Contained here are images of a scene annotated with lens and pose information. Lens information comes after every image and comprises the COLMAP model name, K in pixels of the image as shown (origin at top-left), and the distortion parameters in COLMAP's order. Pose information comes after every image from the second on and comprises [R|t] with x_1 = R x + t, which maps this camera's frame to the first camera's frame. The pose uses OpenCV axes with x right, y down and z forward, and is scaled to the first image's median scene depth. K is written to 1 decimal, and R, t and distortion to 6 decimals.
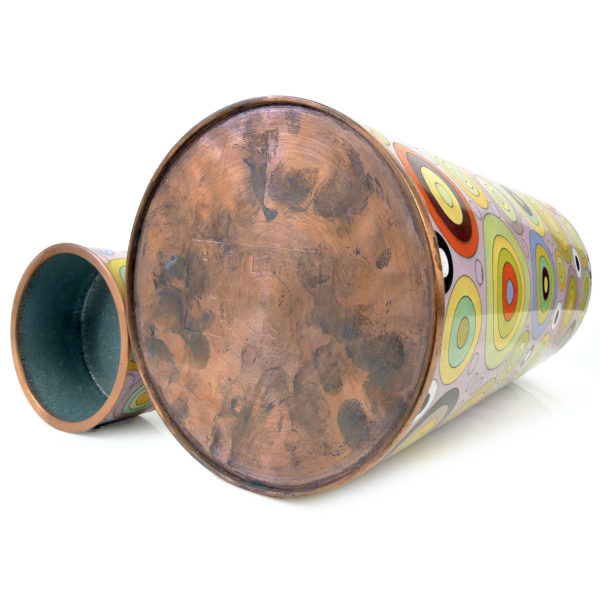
lens RADIAL K [[477.6, 0, 300.0], [0, 477.6, 300.0], [0, 0, 1]] dist [0.005823, 0.002198]
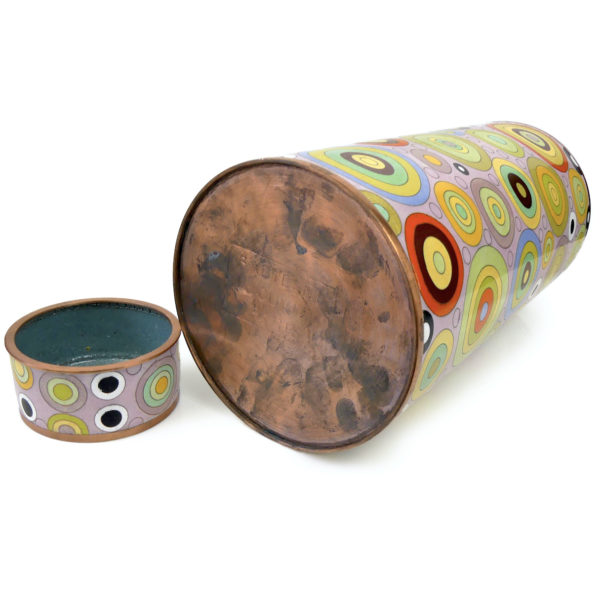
lens RADIAL K [[477.6, 0, 300.0], [0, 477.6, 300.0], [0, 0, 1]] dist [0.005823, 0.002198]
pose [[0.995333, 0.096003, 0.009747, -0.063079], [-0.095024, 0.957551, 0.272153, -0.384944], [0.016794, -0.271810, 0.962204, -0.231761]]
